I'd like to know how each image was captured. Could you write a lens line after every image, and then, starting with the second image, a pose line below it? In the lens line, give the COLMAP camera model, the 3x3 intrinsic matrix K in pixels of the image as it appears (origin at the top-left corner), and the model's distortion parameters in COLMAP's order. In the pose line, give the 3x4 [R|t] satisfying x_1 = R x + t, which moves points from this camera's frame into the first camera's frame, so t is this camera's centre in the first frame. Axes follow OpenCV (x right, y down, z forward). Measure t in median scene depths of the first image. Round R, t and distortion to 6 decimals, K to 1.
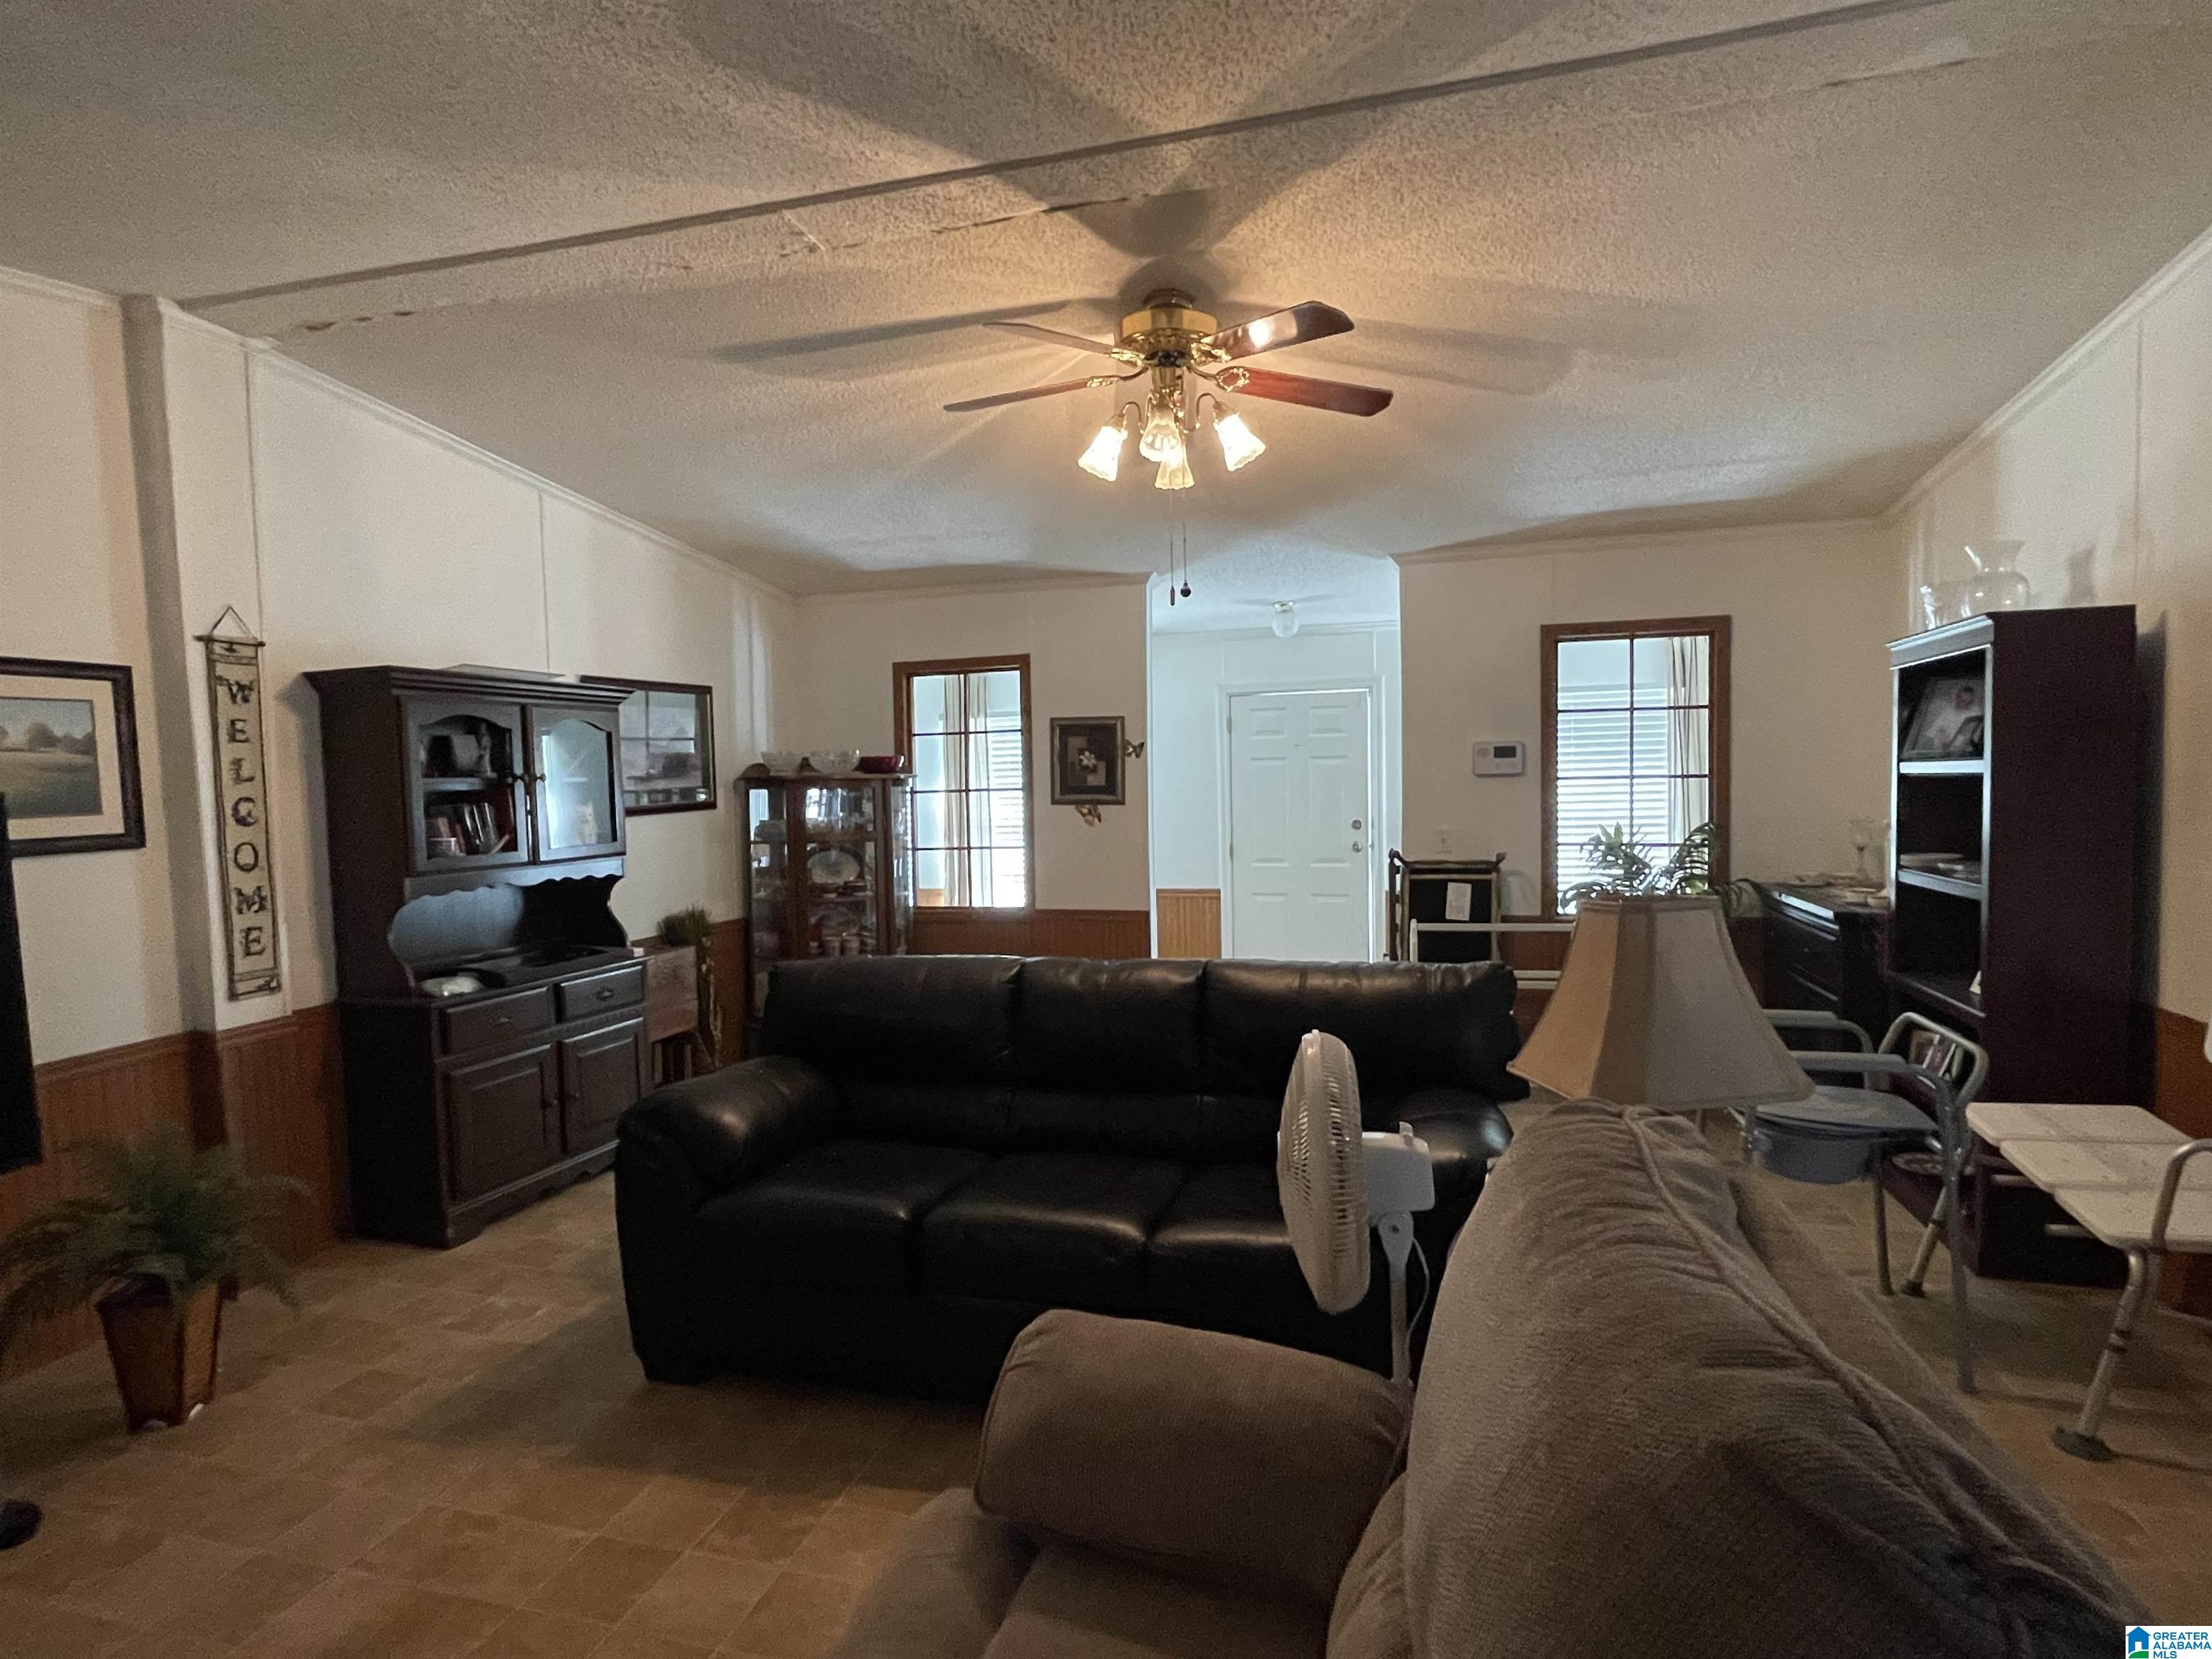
lens RADIAL K [[1162.6, 0, 1107.5], [0, 1162.6, 840.1], [0, 0, 1]] dist [0.001166, 0.000161]
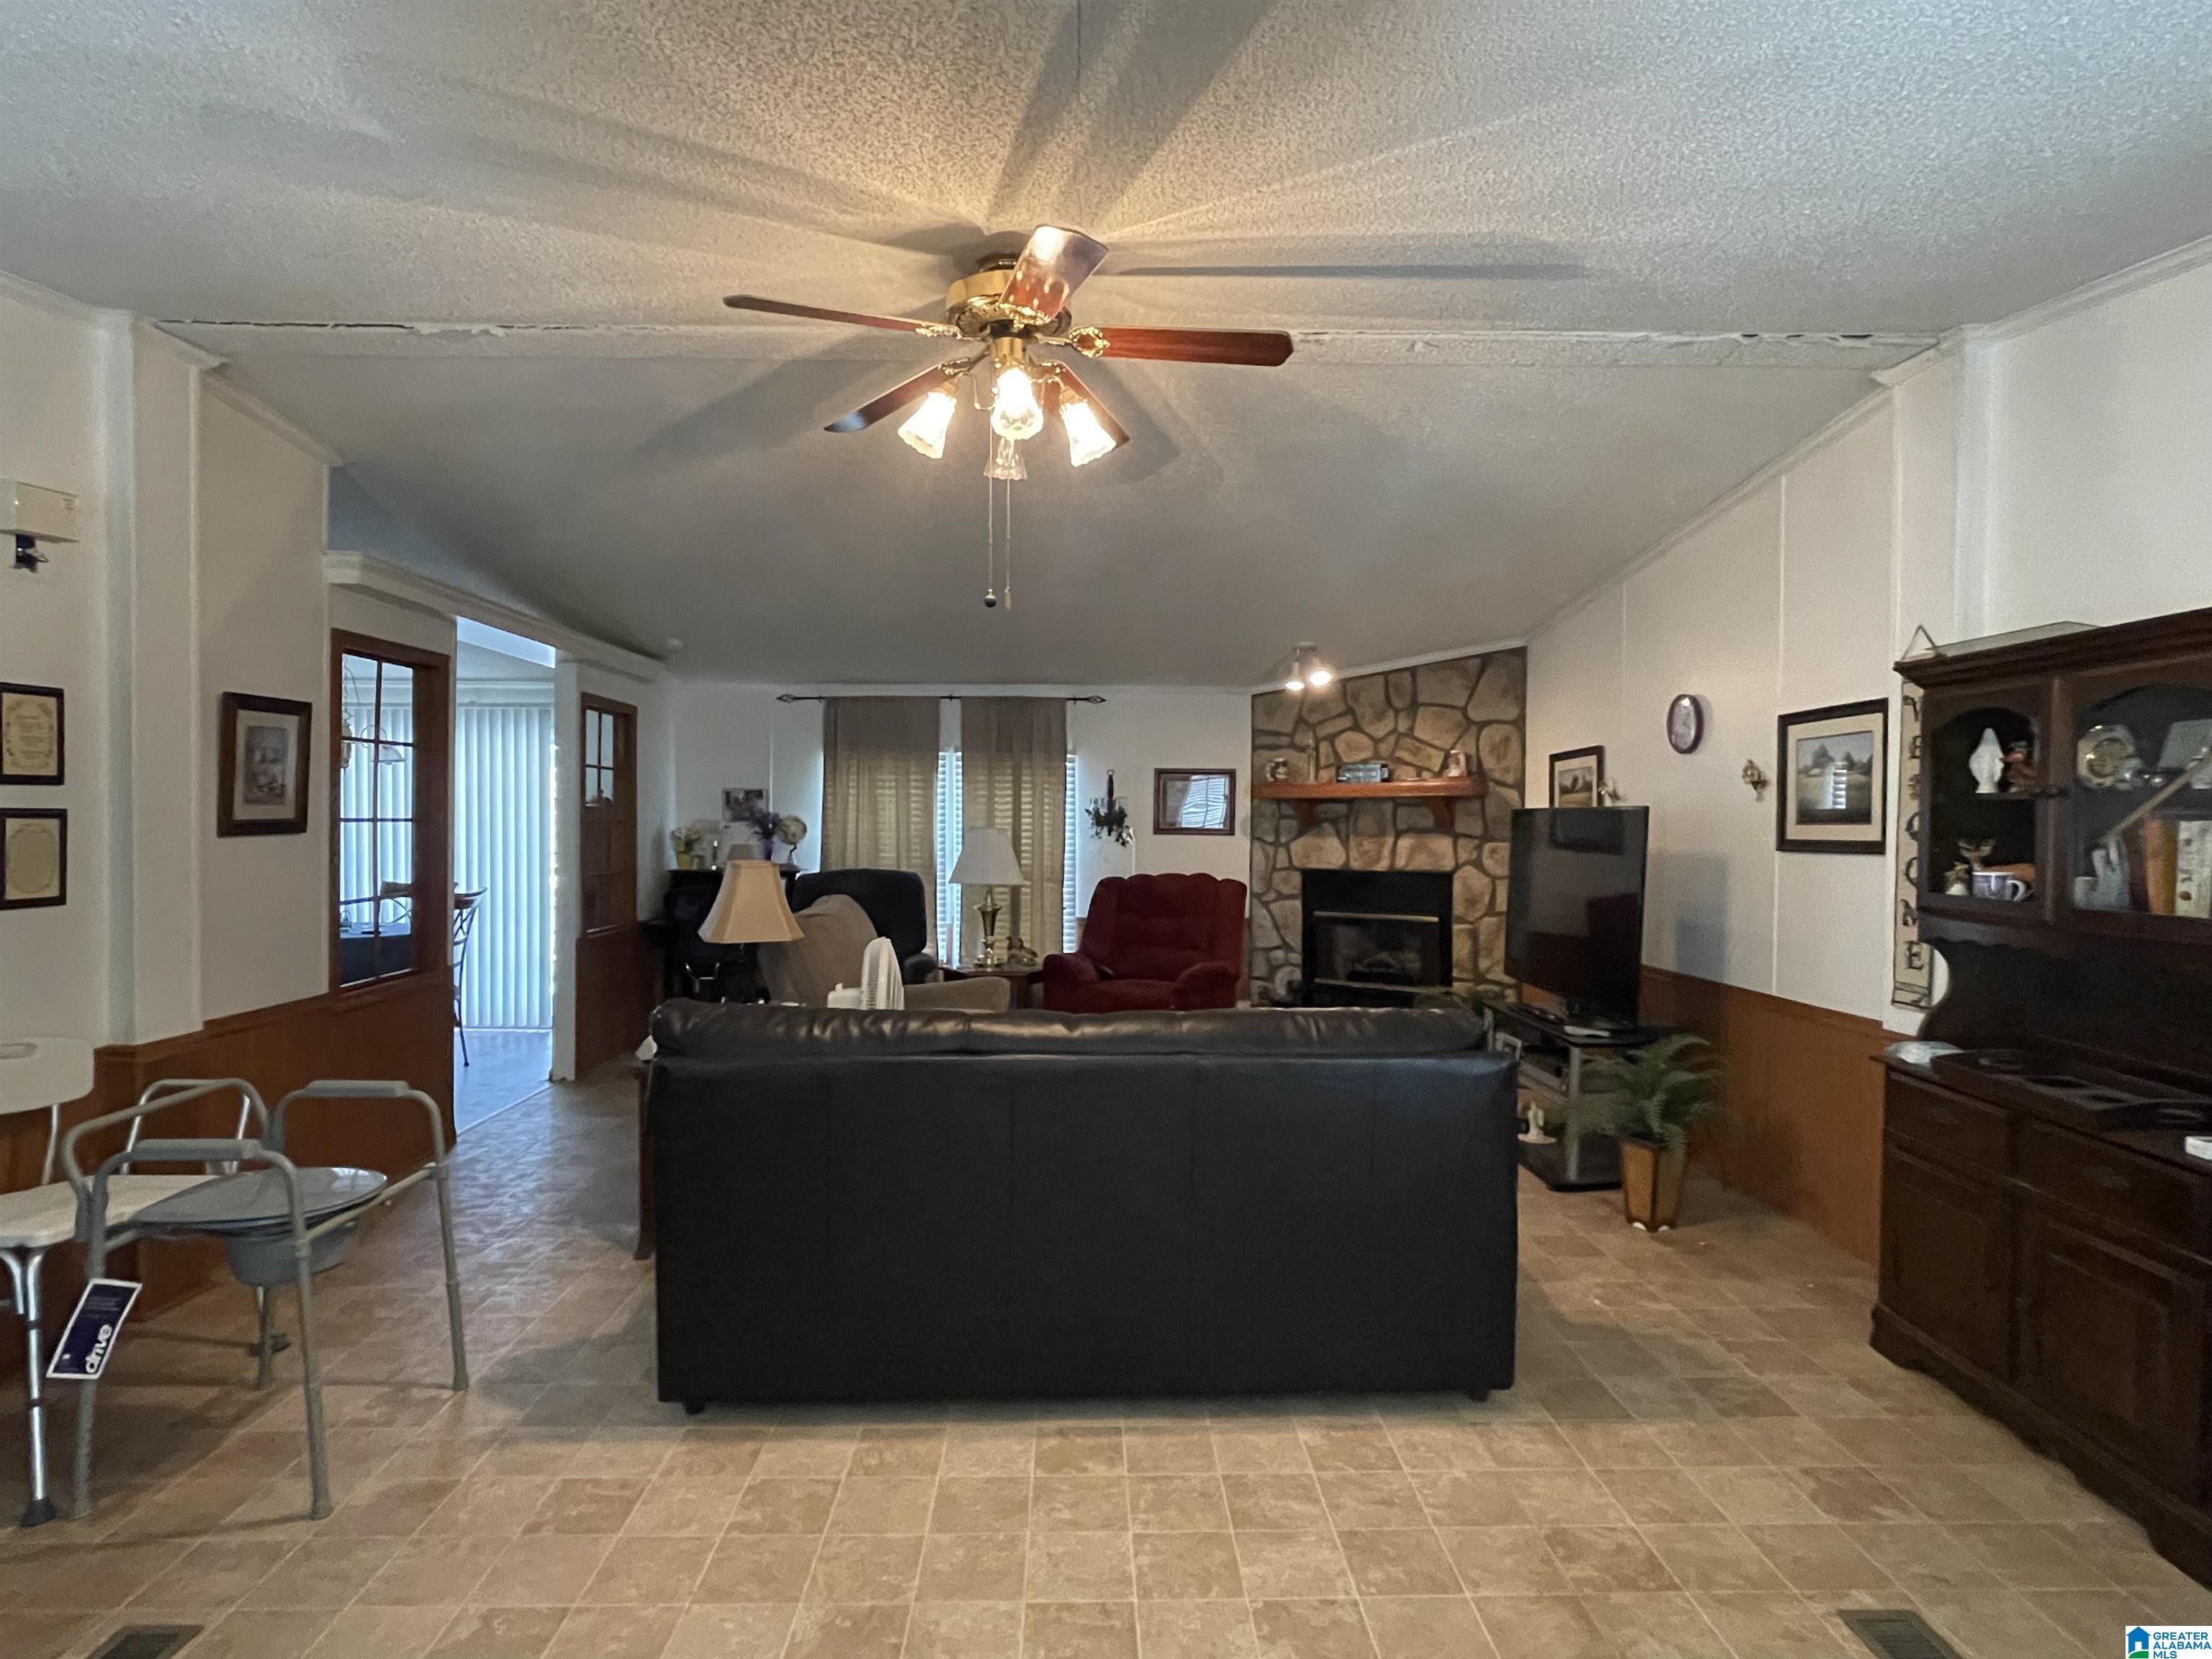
lens RADIAL K [[1162.6, 0, 1107.6], [0, 1162.6, 825.6], [0, 0, 1]] dist [0.001166, 0.000161]
pose [[-0.954645, 0.021821, -0.296946, 0.246848], [0.001347, 0.997617, 0.068979, -0.102012], [0.297744, 0.065451, -0.952400, 1.854026]]
